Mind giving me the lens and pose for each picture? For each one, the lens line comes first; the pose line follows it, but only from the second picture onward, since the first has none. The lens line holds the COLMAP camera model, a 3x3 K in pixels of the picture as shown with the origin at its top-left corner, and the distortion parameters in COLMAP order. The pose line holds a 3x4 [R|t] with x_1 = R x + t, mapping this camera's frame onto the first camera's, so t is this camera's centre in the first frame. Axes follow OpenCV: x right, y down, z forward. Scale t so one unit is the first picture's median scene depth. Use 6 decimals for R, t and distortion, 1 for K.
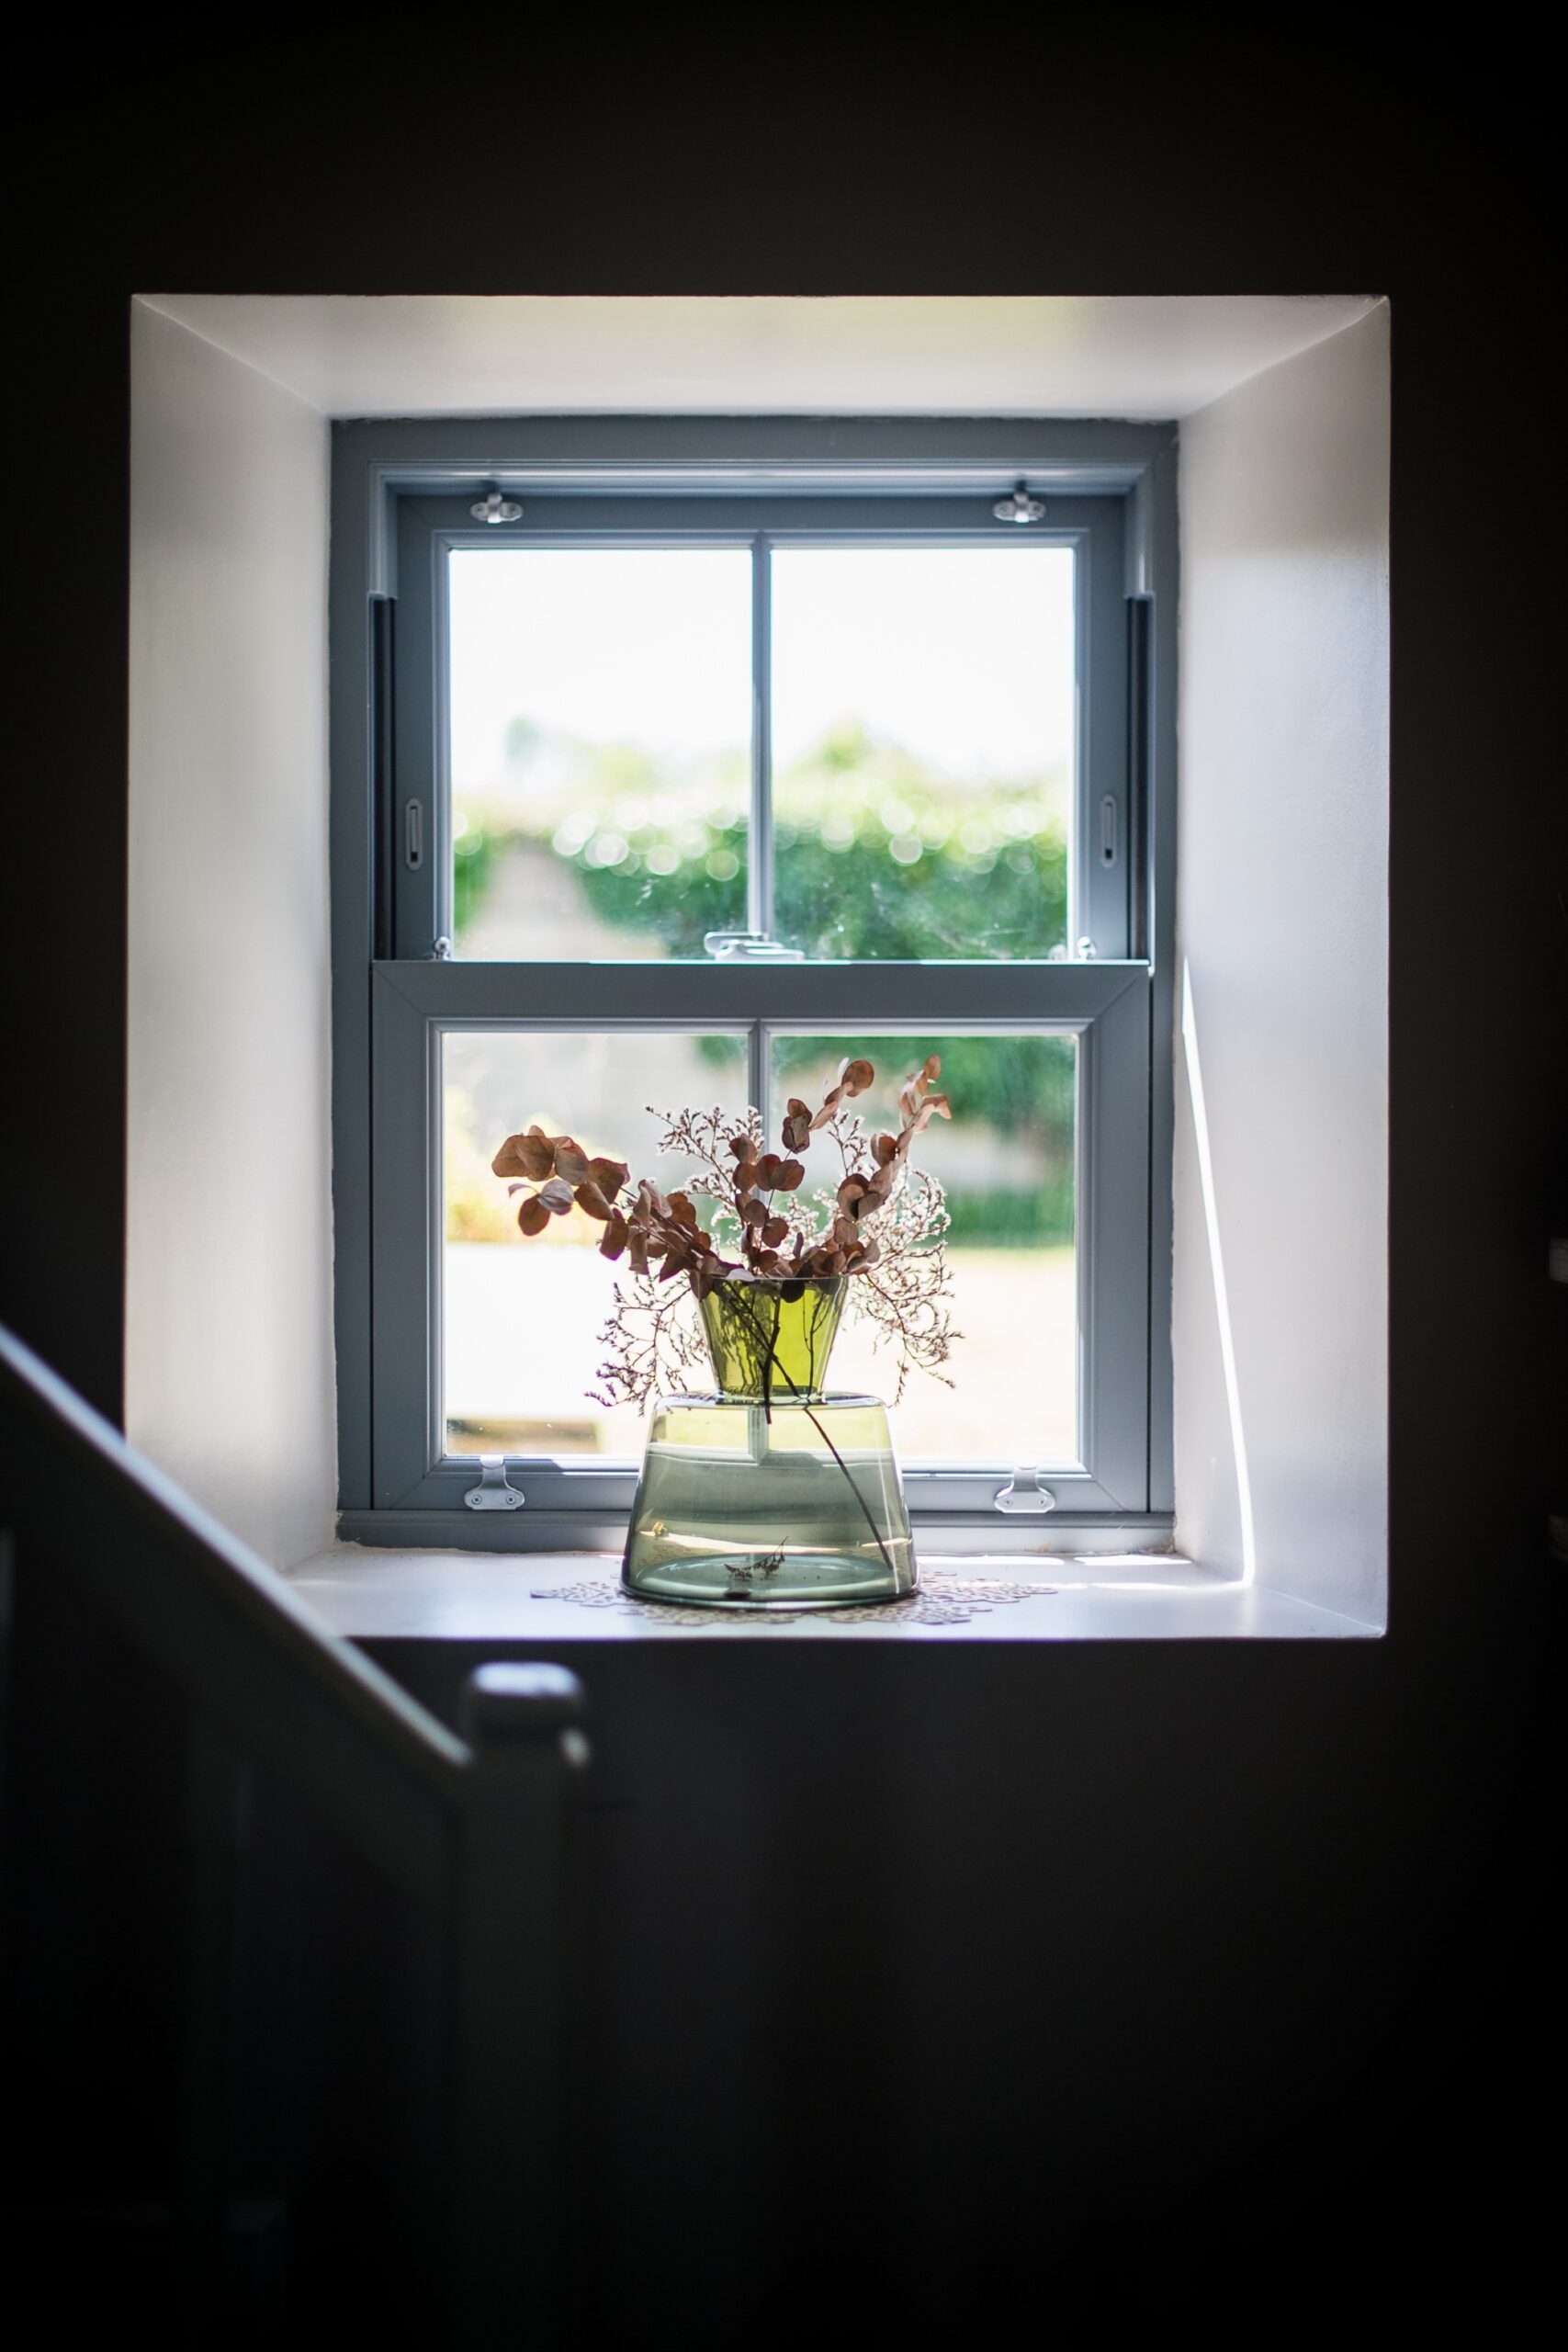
lens RADIAL K [[3376.1, 0, 782.3], [0, 3376.1, 1239.0], [0, 0, 1]] dist [-0.015797, -0.006216]
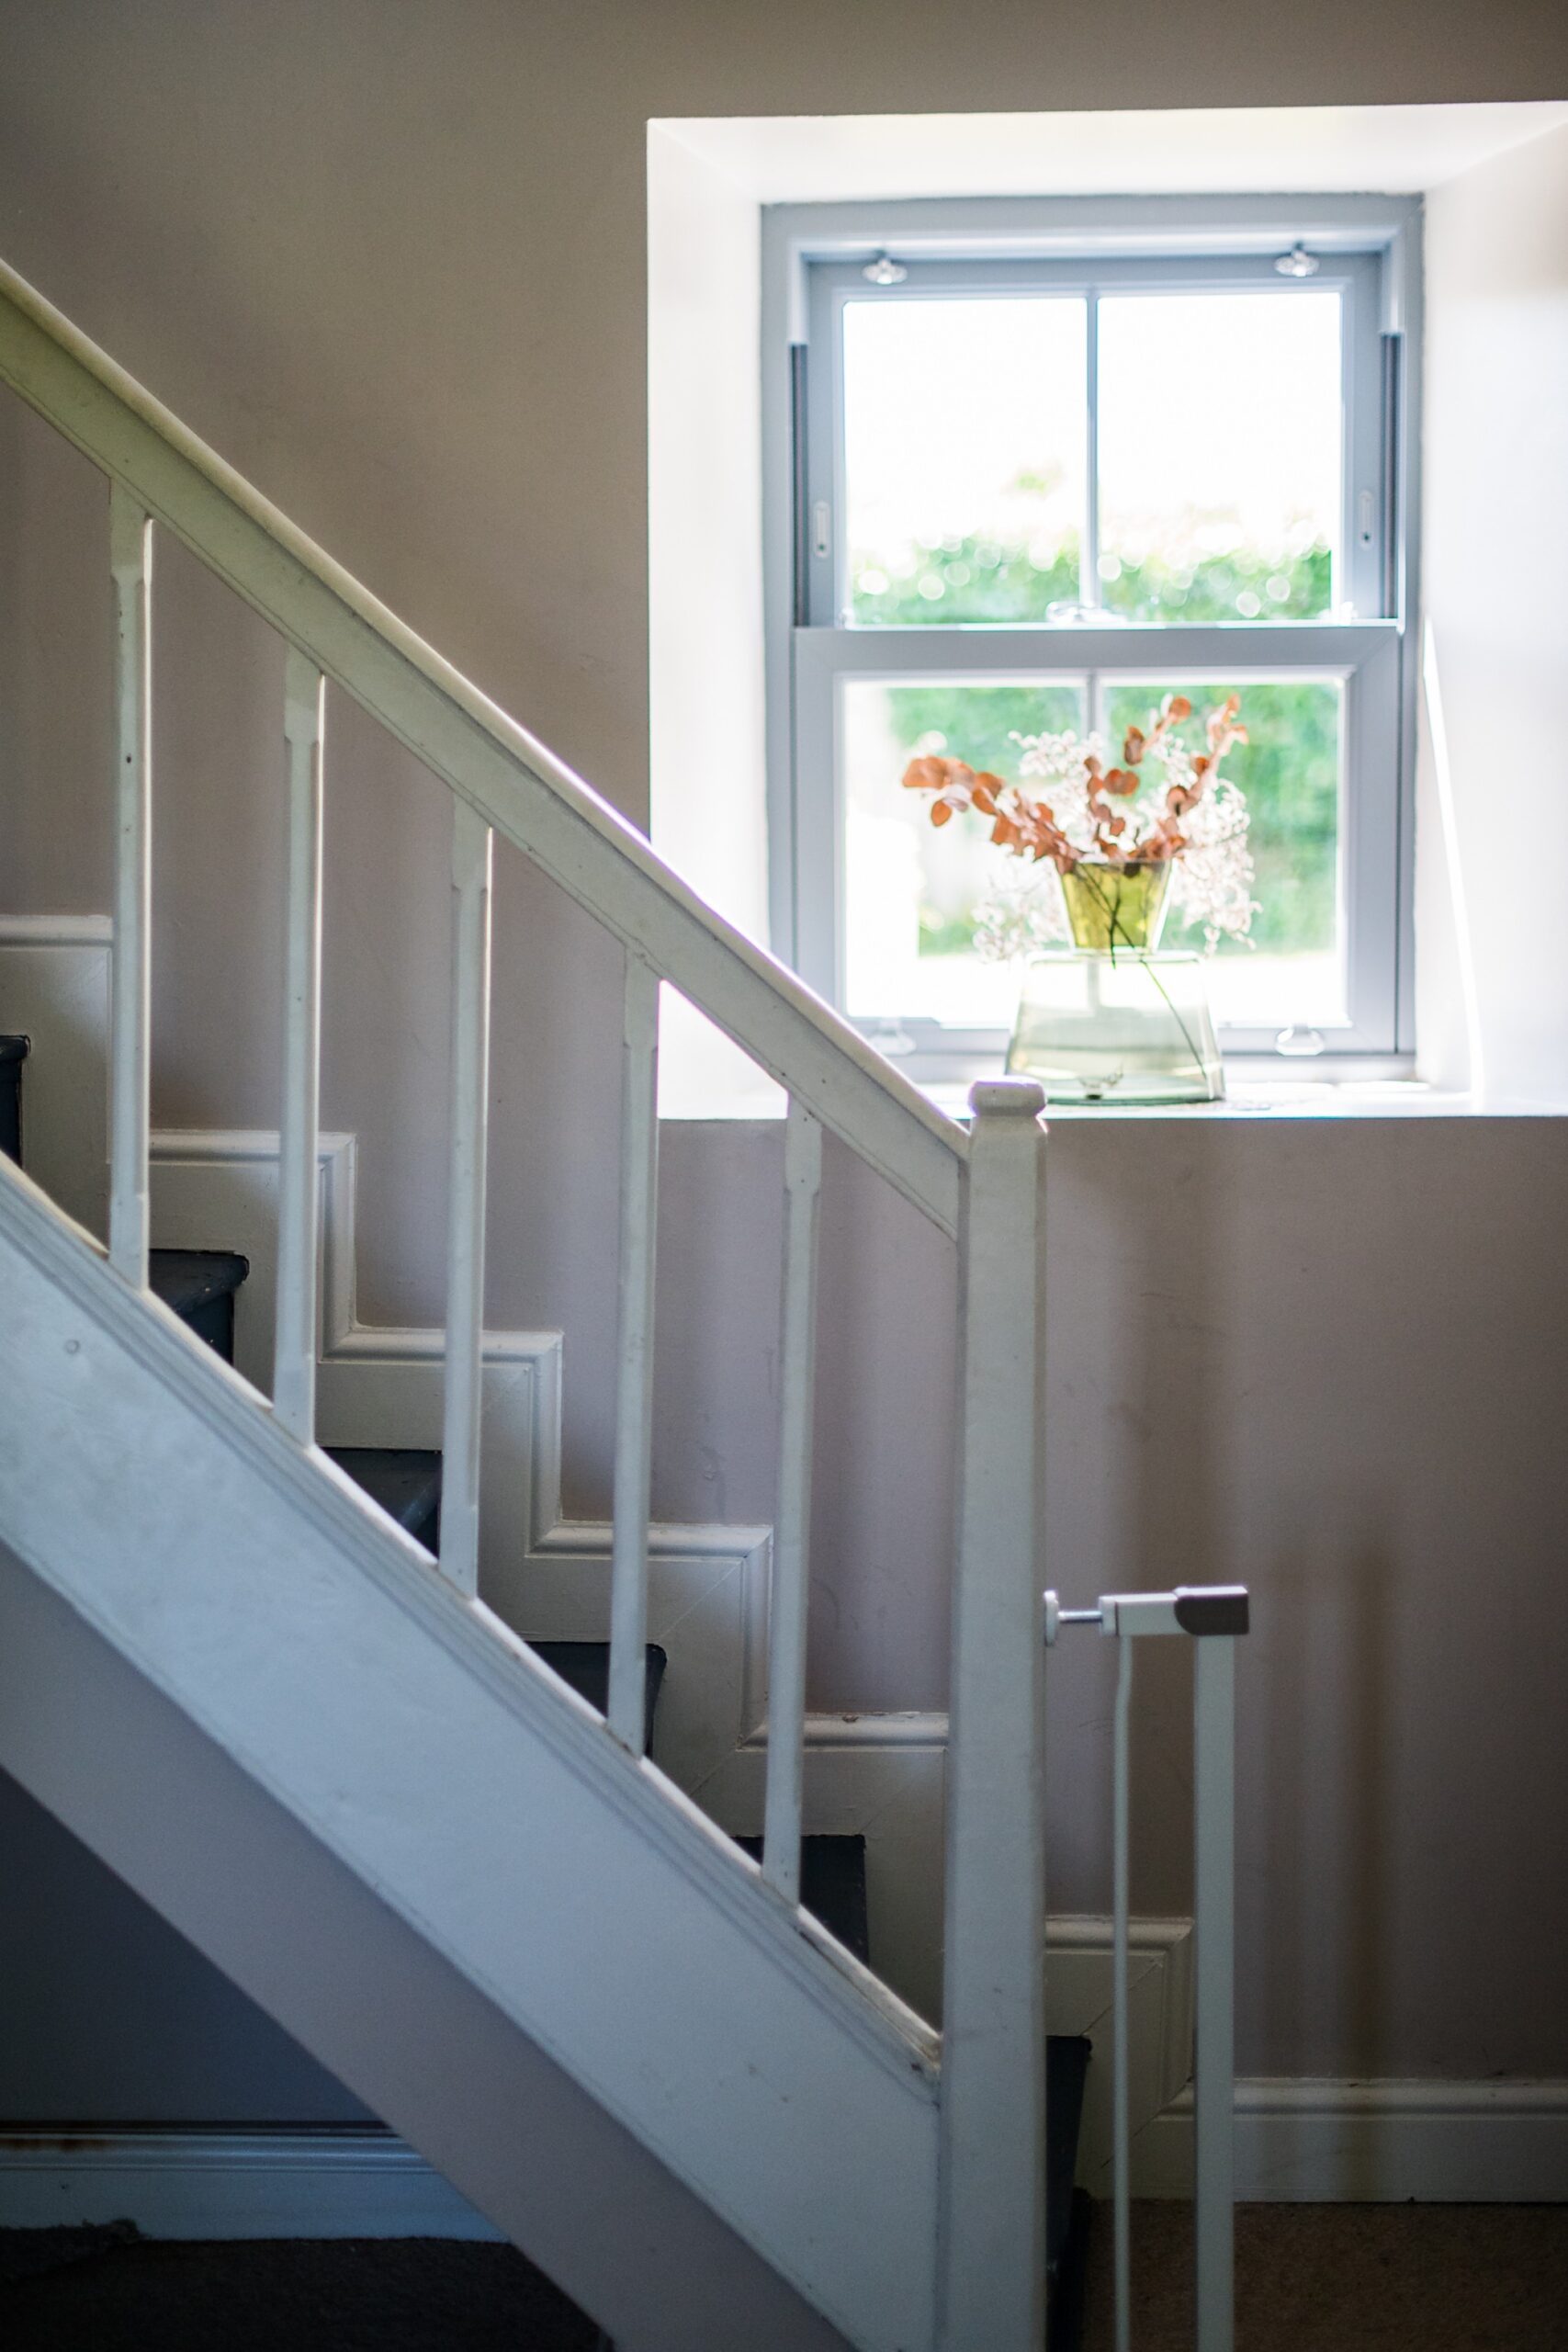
lens RADIAL K [[3376.1, 0, 782.3], [0, 3376.1, 1239.0], [0, 0, 1]] dist [-0.015797, -0.006216]
pose [[0.998627, -0.004001, -0.052238, -0.059631], [0.008092, 0.996894, 0.078335, 0.049684], [0.051762, -0.078650, 0.995558, -0.308640]]
